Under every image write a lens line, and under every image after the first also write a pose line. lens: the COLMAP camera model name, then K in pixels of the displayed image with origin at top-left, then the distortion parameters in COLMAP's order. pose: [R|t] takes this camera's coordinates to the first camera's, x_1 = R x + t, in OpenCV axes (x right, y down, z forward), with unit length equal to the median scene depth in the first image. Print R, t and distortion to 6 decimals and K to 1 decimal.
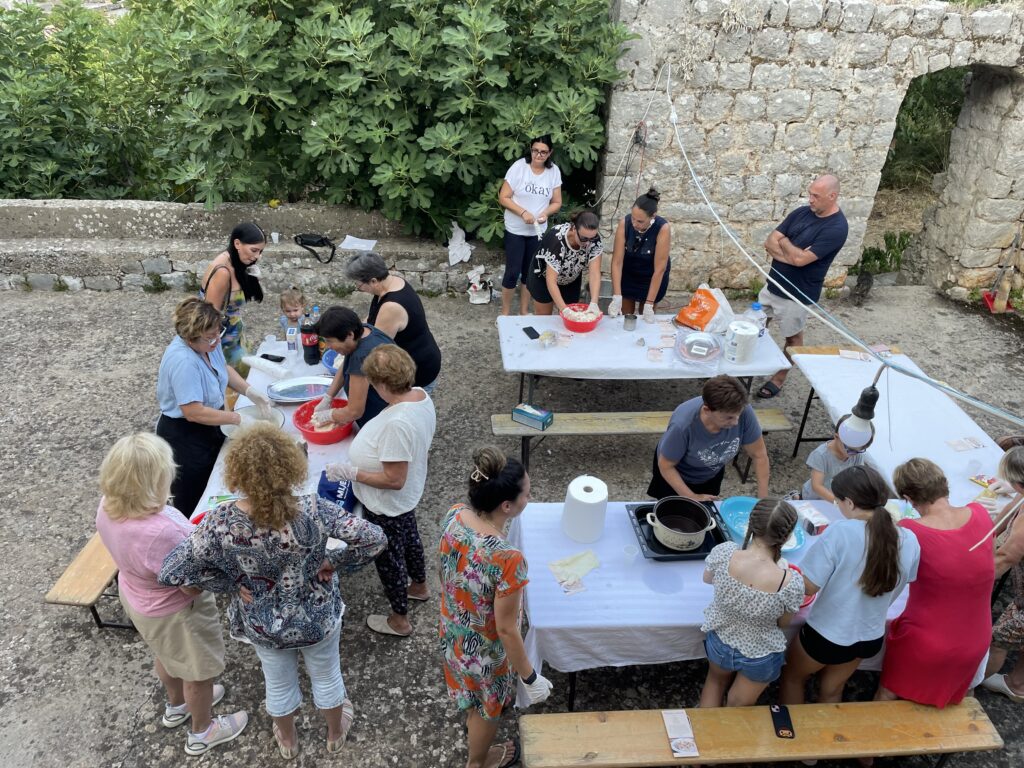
lens RADIAL K [[774.3, 0, 517.9], [0, 774.3, 390.4], [0, 0, 1]] dist [0.079904, -0.103656]
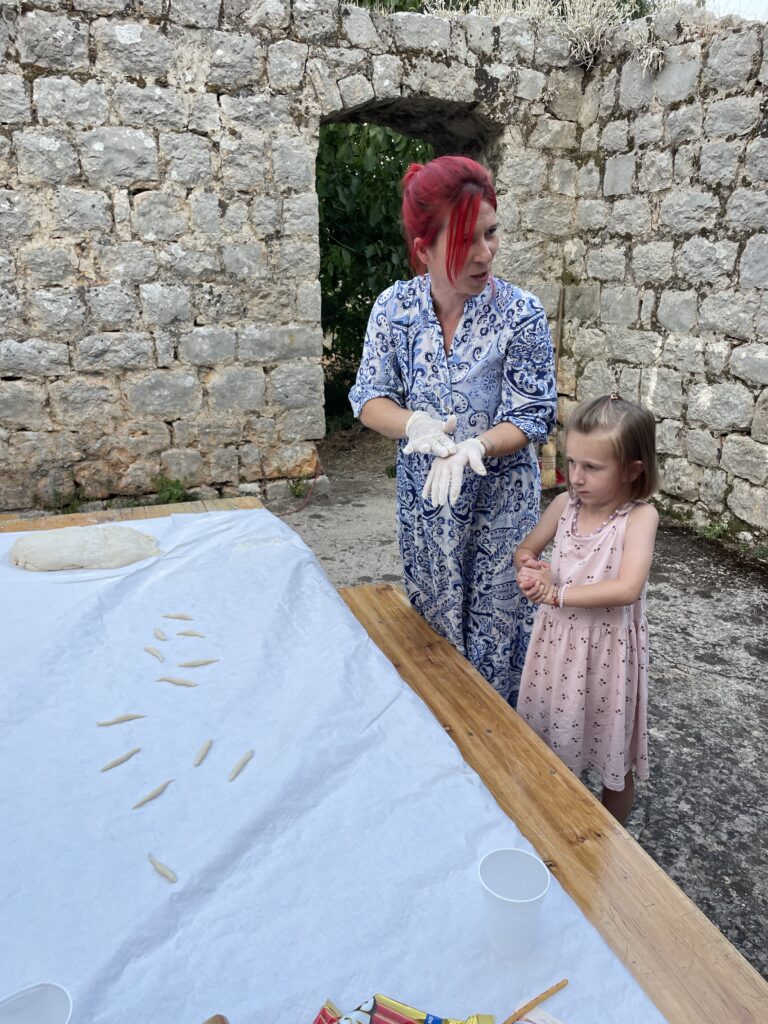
lens RADIAL K [[774.3, 0, 388.8], [0, 774.3, 515.1], [0, 0, 1]] dist [0.079904, -0.103656]
pose [[0.958662, -0.114176, 0.260635, 0.354706], [0.172299, 0.961879, -0.212375, 0.042671], [-0.226451, 0.248503, 0.941789, 0.483596]]
